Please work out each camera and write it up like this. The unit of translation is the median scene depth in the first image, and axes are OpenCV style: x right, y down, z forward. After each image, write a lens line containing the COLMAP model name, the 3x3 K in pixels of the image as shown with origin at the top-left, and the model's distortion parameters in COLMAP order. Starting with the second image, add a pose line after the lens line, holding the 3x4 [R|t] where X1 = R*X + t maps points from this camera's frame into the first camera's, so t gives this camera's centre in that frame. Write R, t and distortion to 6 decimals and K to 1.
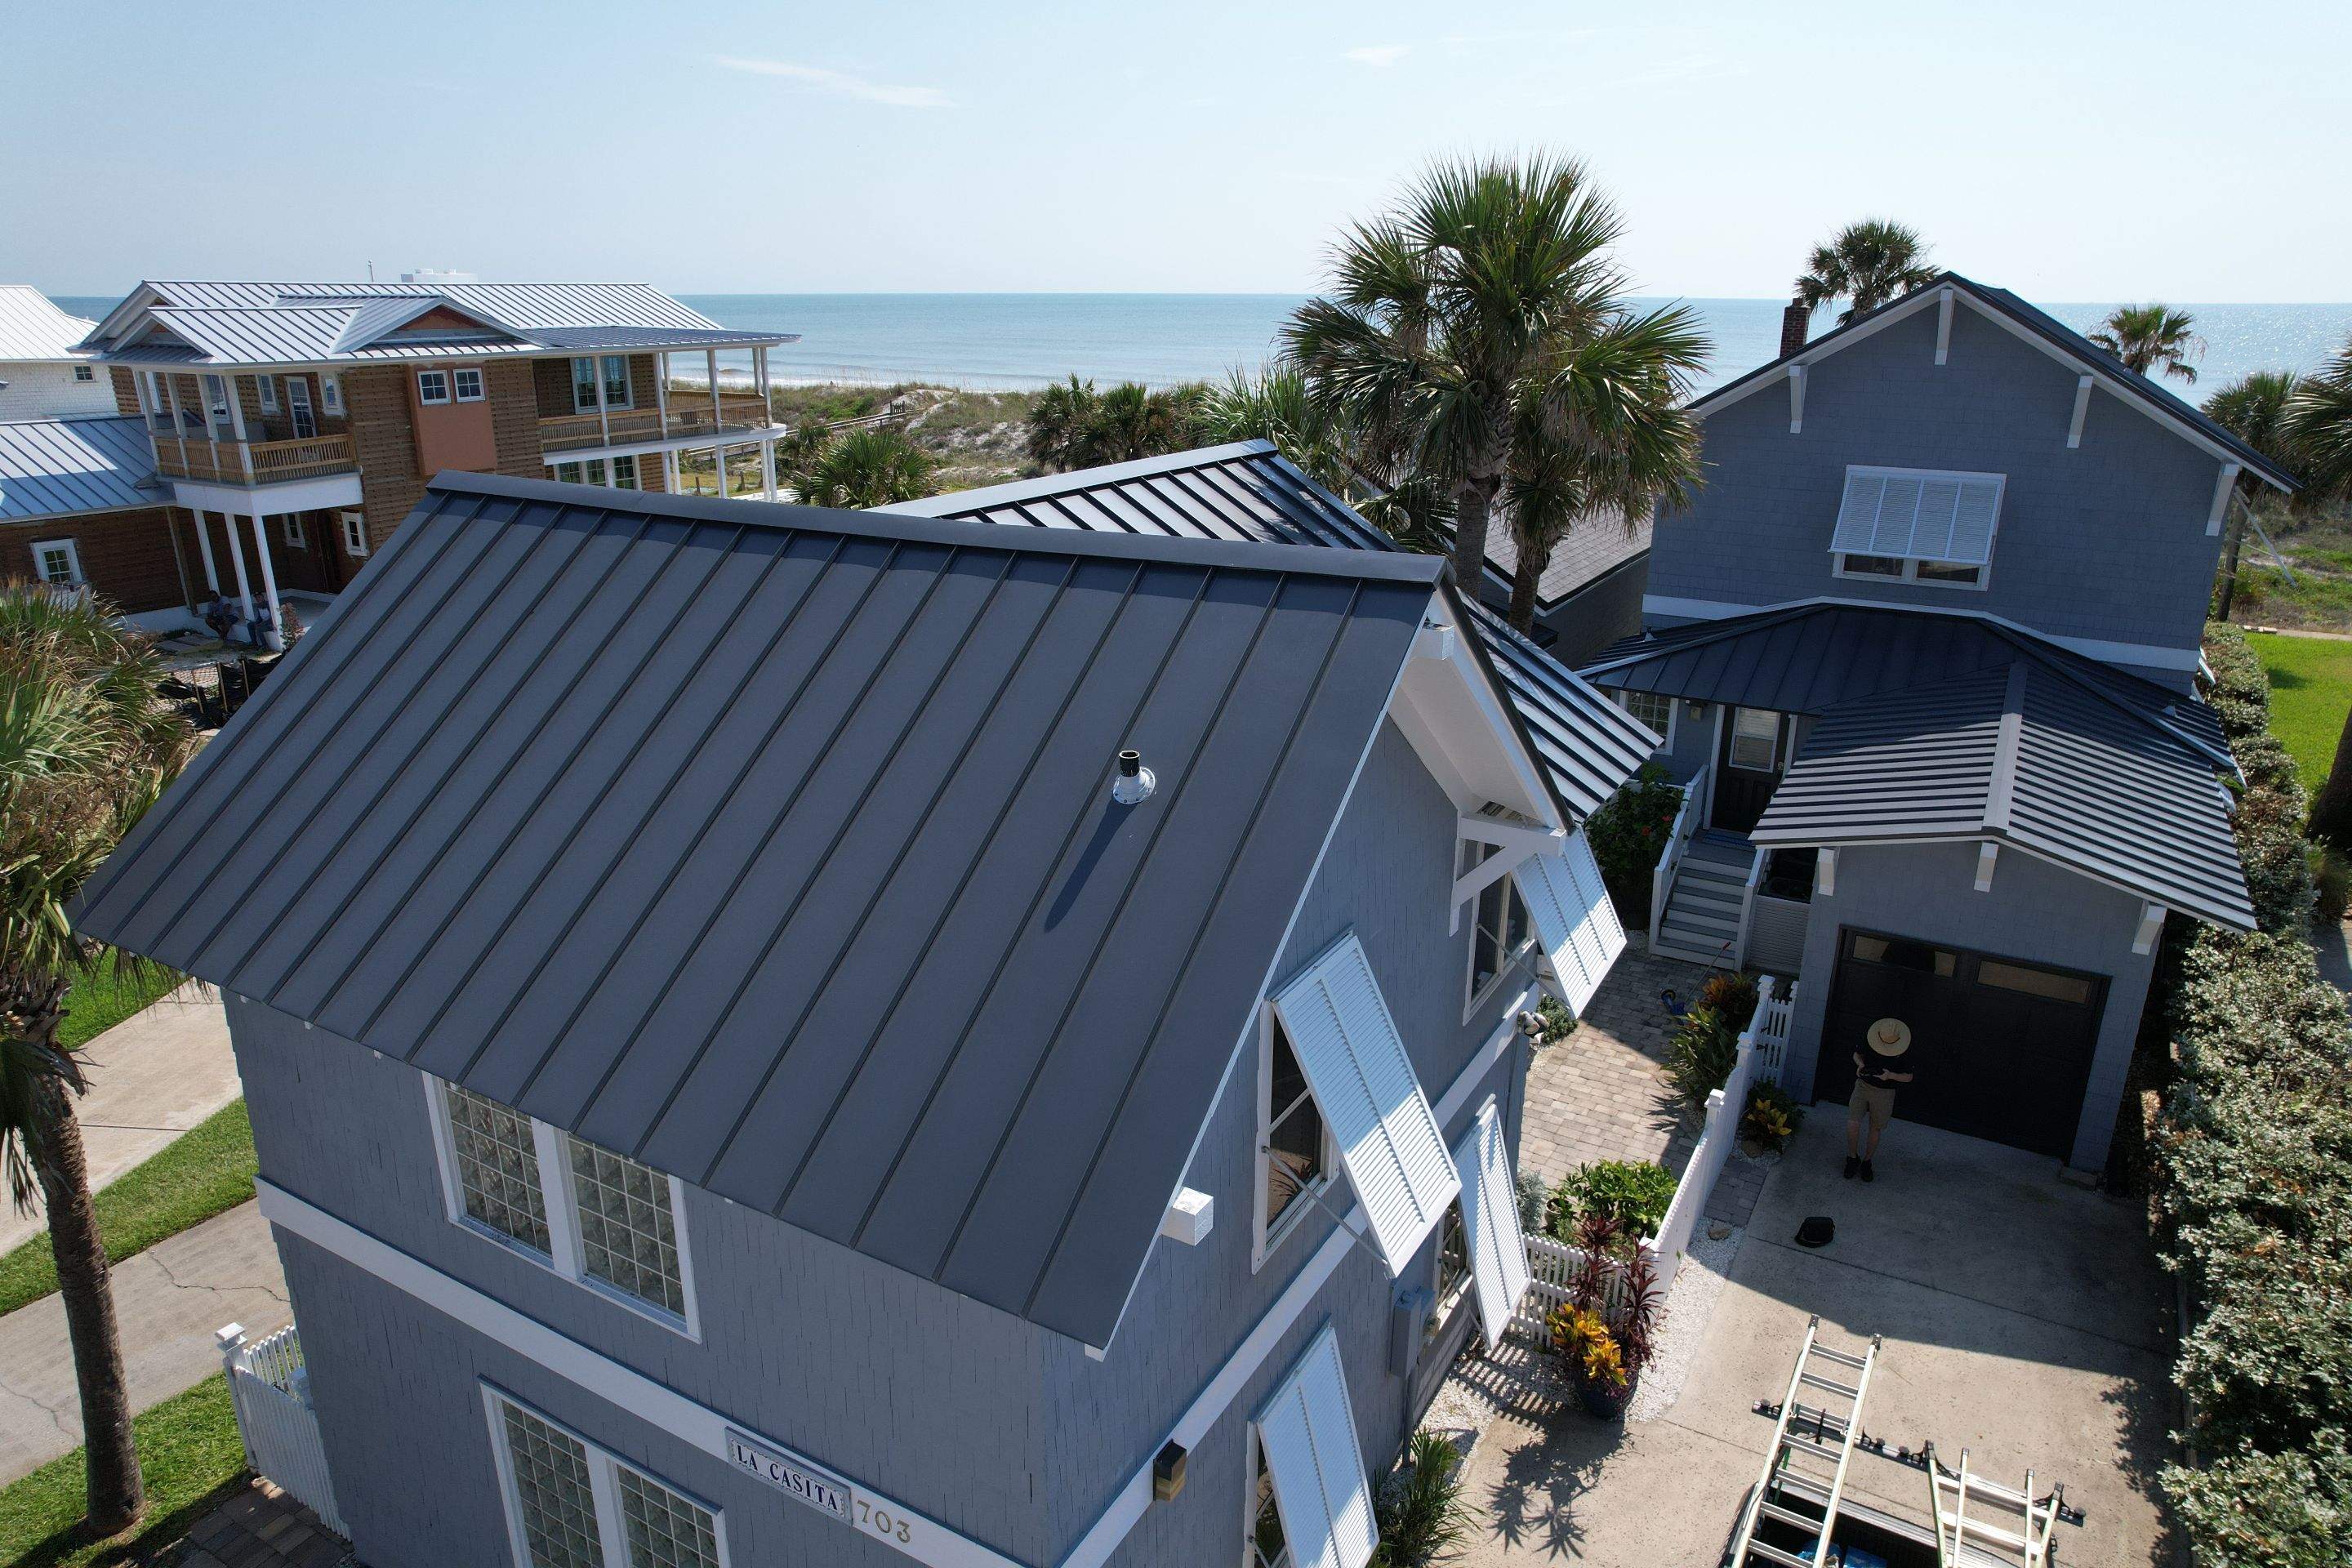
lens RADIAL K [[1497.7, 0, 1176.4], [0, 1497.7, 778.4], [0, 0, 1]] dist [-0.071531, 0.060787]
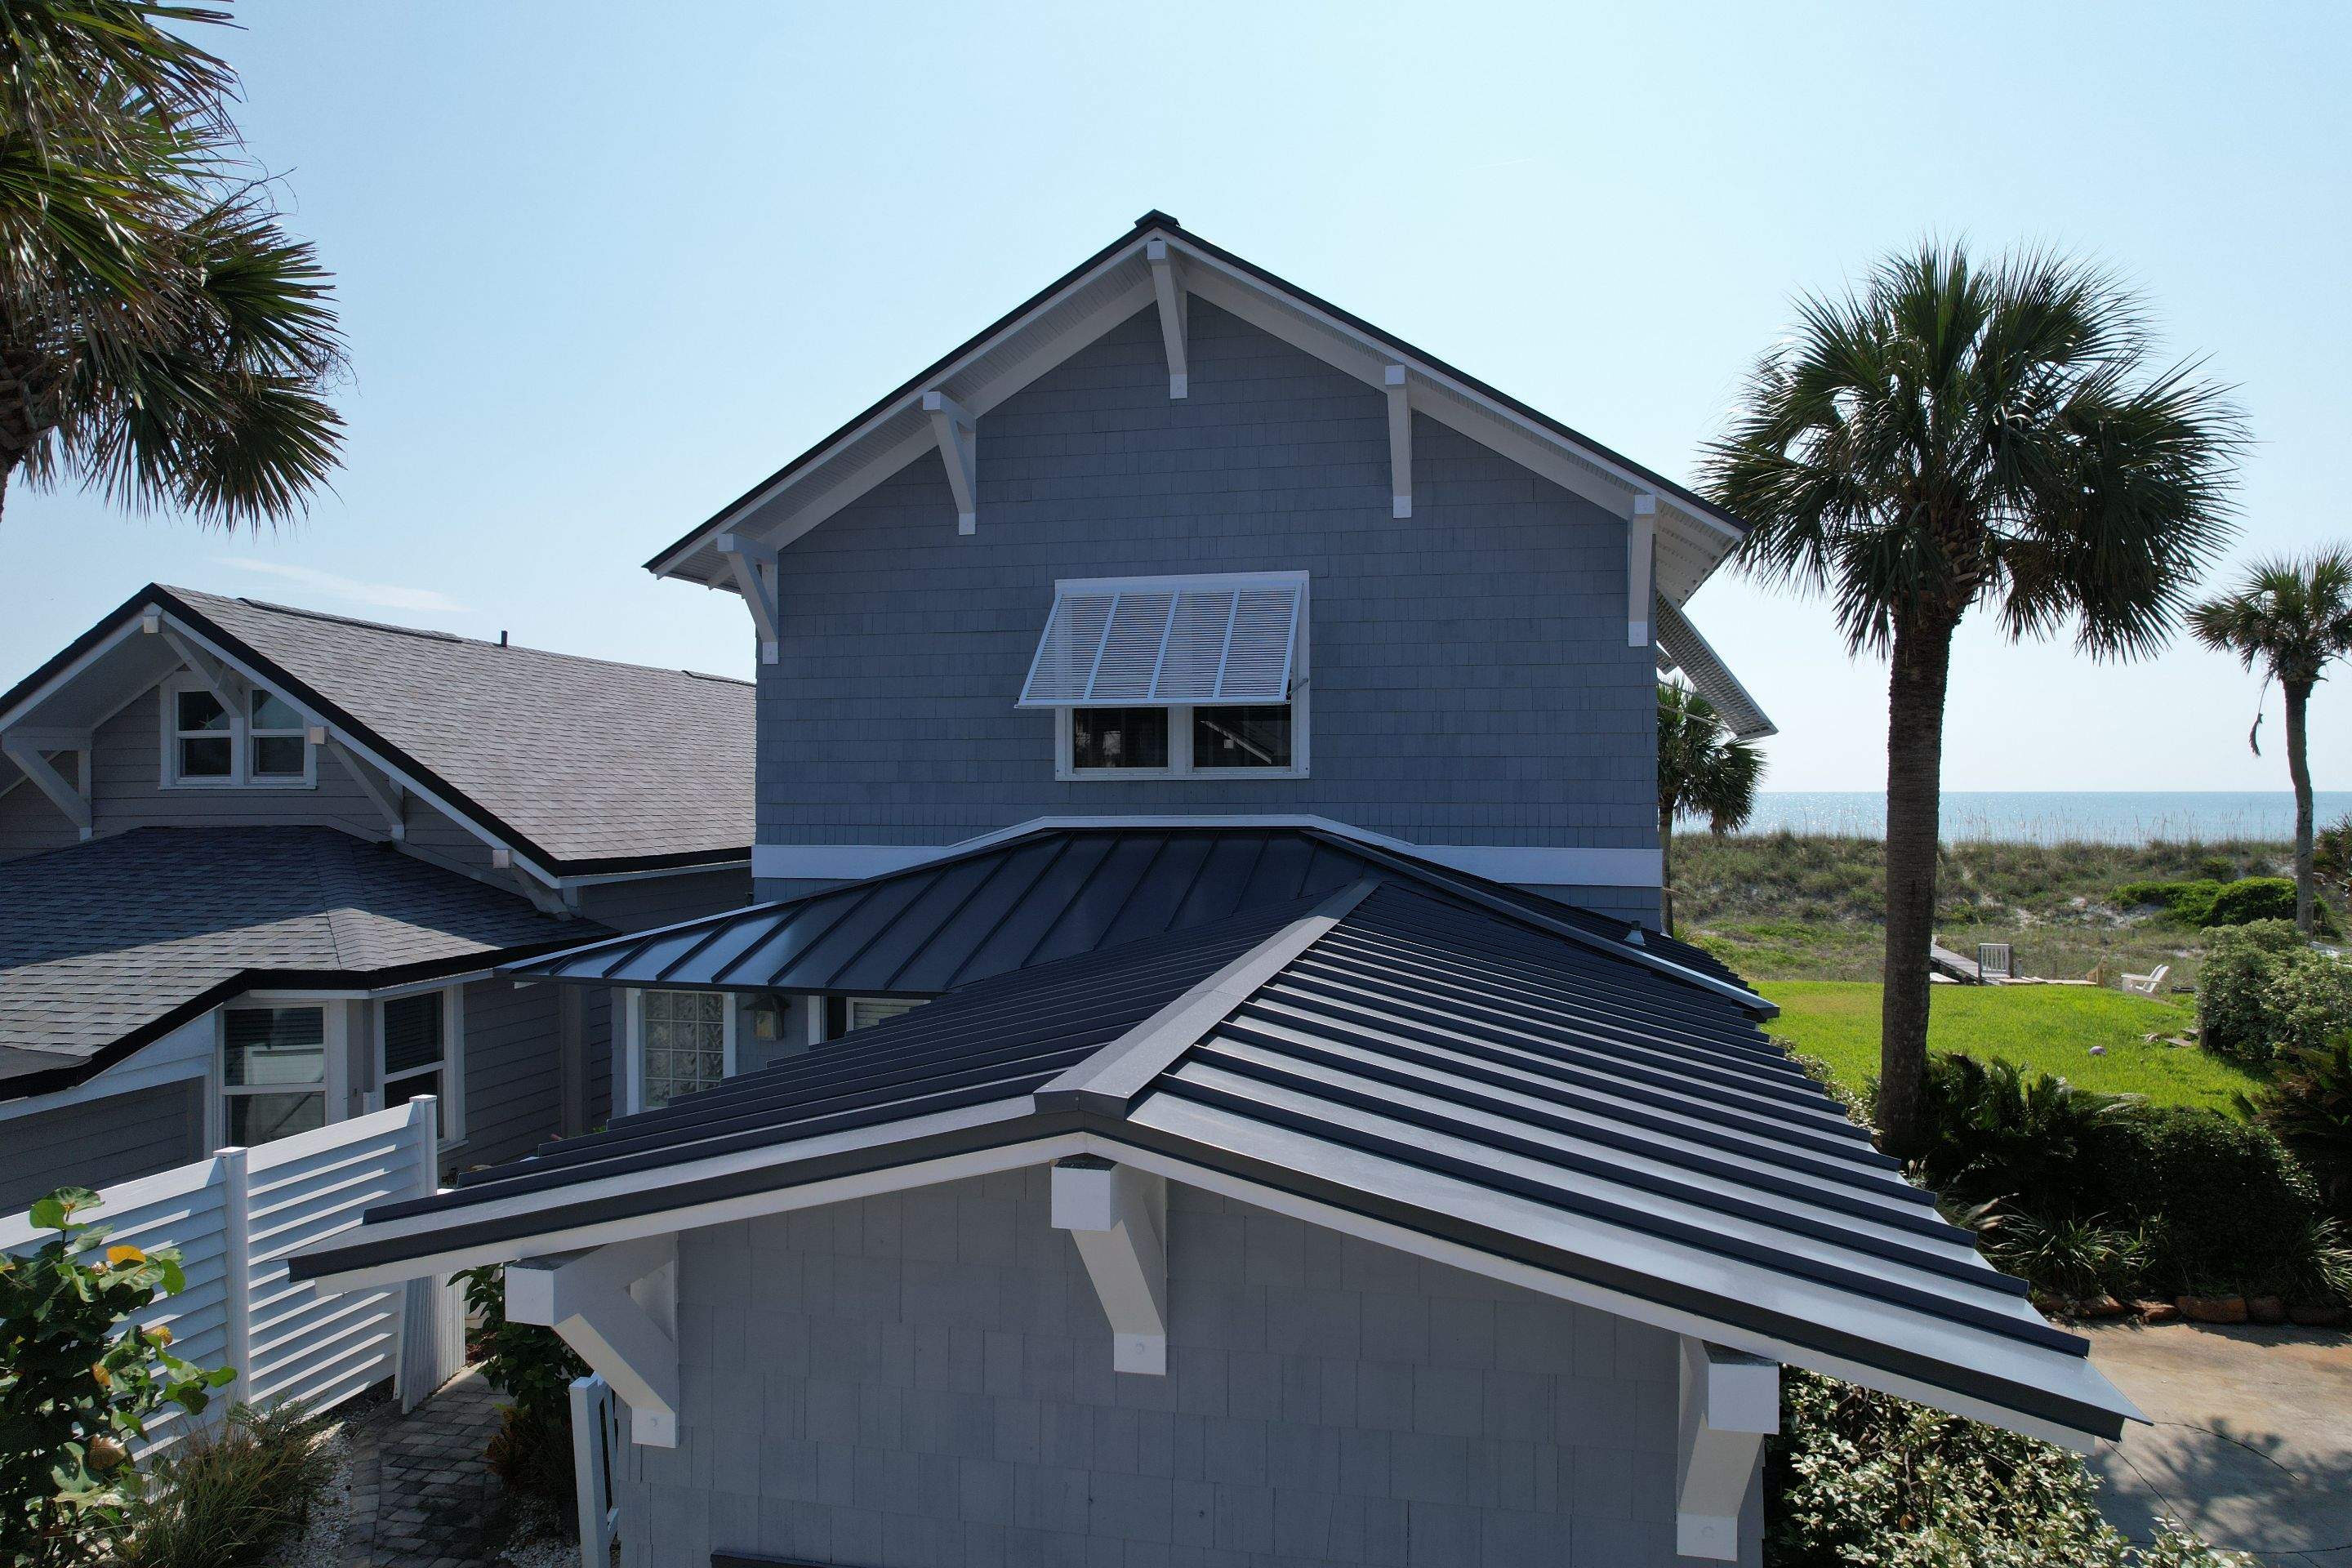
lens RADIAL K [[1497.7, 0, 1168.1], [0, 1497.7, 784.8], [0, 0, 1]] dist [-0.071531, 0.060787]
pose [[0.953096, -0.005961, 0.302609, 0.326529], [0.101002, 0.948758, -0.299428, 0.038900], [-0.285318, 0.315948, 0.904860, 0.501631]]
